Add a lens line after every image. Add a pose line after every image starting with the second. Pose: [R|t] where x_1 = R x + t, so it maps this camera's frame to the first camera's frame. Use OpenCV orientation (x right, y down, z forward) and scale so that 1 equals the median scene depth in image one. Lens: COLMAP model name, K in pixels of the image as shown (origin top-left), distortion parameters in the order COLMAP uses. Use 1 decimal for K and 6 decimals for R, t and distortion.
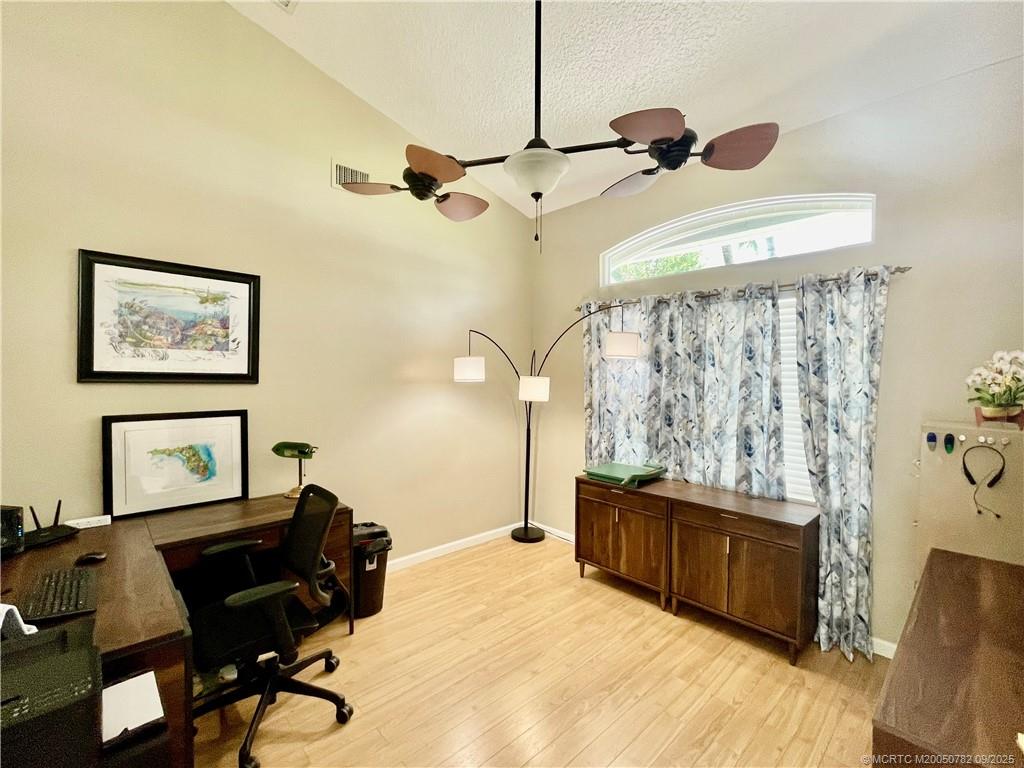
lens RADIAL K [[449.8, 0, 513.4], [0, 449.8, 378.9], [0, 0, 1]] dist [-0.000095, -0.000122]
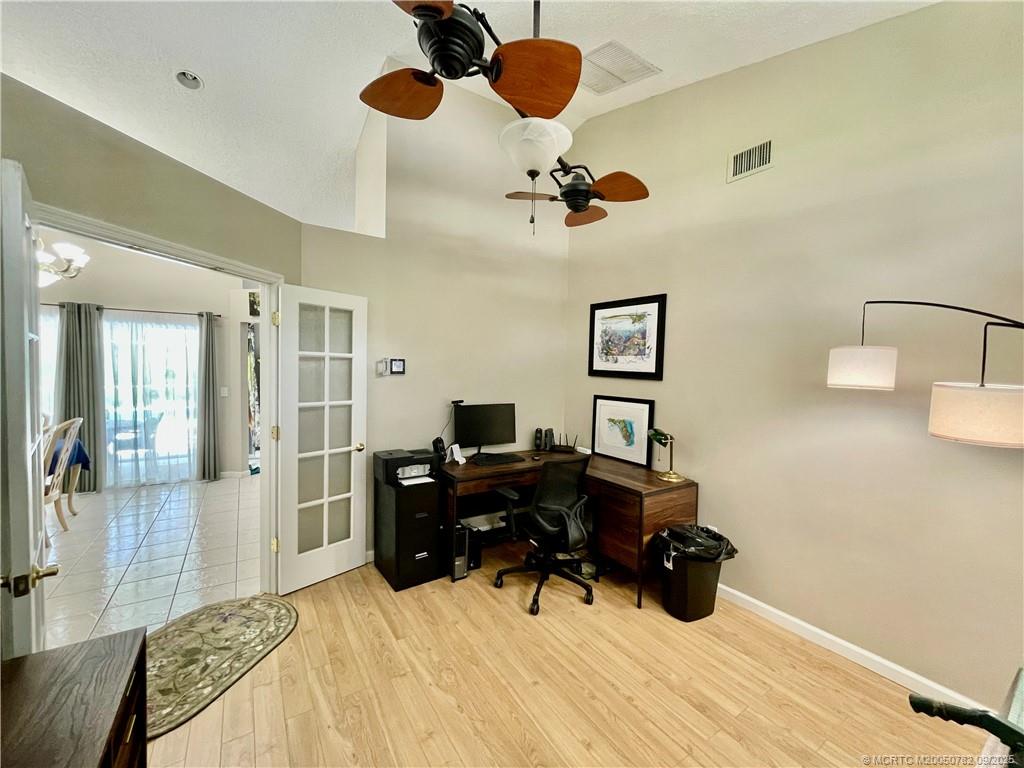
lens RADIAL K [[412.6, 0, 512.5], [0, 412.6, 382.5], [0, 0, 1]] dist [-0.007901, -0.000673]
pose [[-0.178016, 0.028848, -0.983605, 0.680812], [-0.034076, 0.998790, 0.035461, -0.011707], [0.983437, 0.039830, -0.176818, 0.857164]]
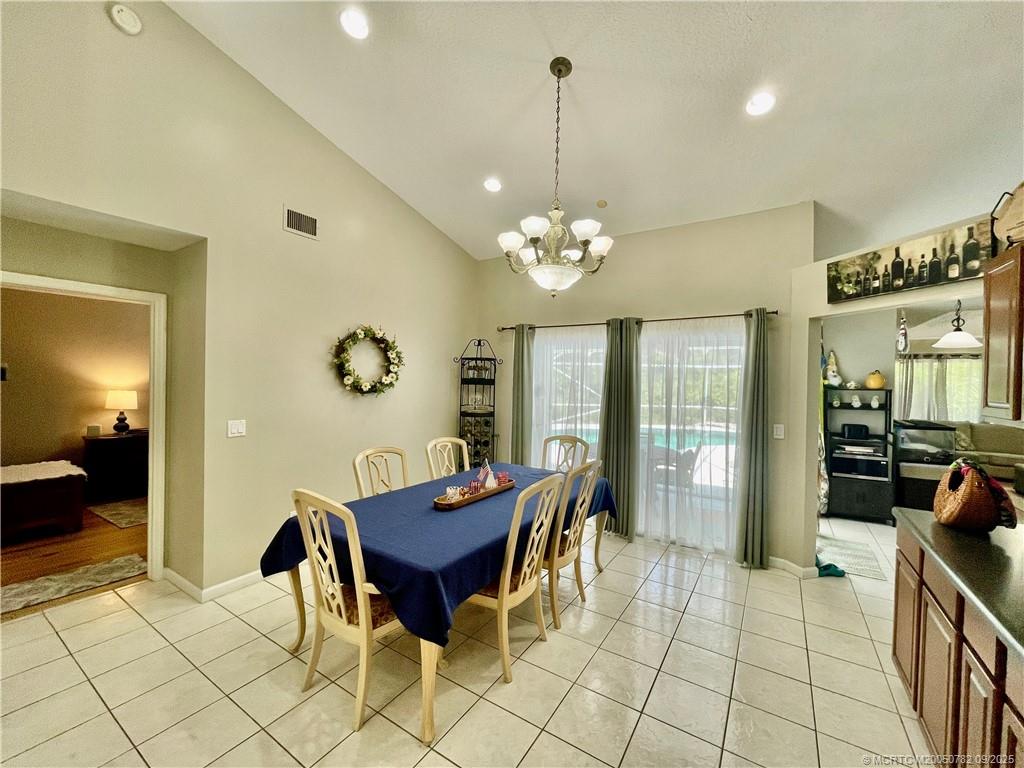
lens RADIAL K [[412.6, 0, 511.7], [0, 412.6, 384.0], [0, 0, 1]] dist [-0.007901, -0.000673]
pose [[-0.970839, -0.016964, -0.239133, 0.349275], [-0.023397, 0.999436, 0.024089, -0.007998], [0.238590, 0.028981, -0.970688, 0.474842]]
